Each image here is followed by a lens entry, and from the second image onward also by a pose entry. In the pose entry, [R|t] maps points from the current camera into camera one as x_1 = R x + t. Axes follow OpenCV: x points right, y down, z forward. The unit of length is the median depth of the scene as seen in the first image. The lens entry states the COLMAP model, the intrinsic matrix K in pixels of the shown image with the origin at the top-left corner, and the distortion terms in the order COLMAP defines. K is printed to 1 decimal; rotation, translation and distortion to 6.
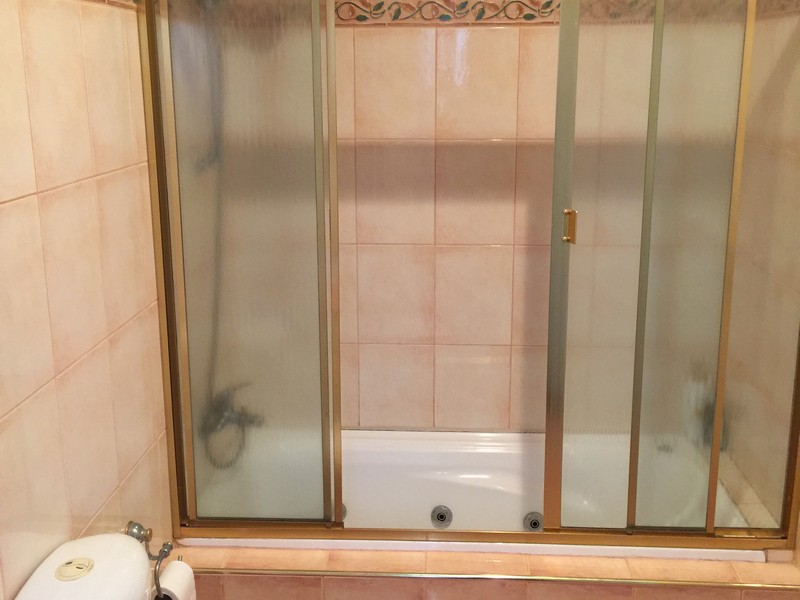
lens RADIAL K [[942.0, 0, 444.8], [0, 942.0, 299.5], [0, 0, 1]] dist [0.039903, 0.000000]
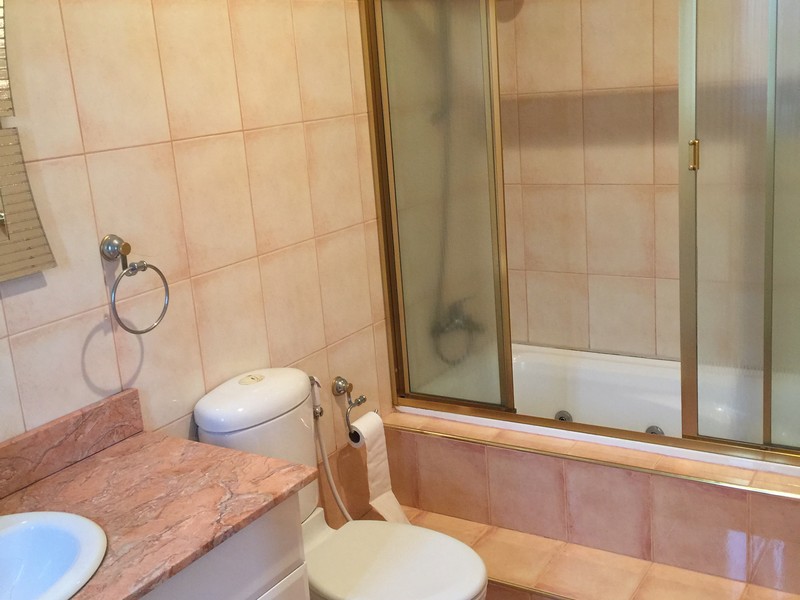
lens RADIAL K [[942.0, 0, 404.0], [0, 942.0, 305.2], [0, 0, 1]] dist [0.039903, 0.000000]
pose [[0.863934, 0.057185, -0.500347, 0.365462], [-0.042915, 0.998278, 0.039994, 0.061475], [0.501772, -0.013080, 0.864901, -0.112902]]
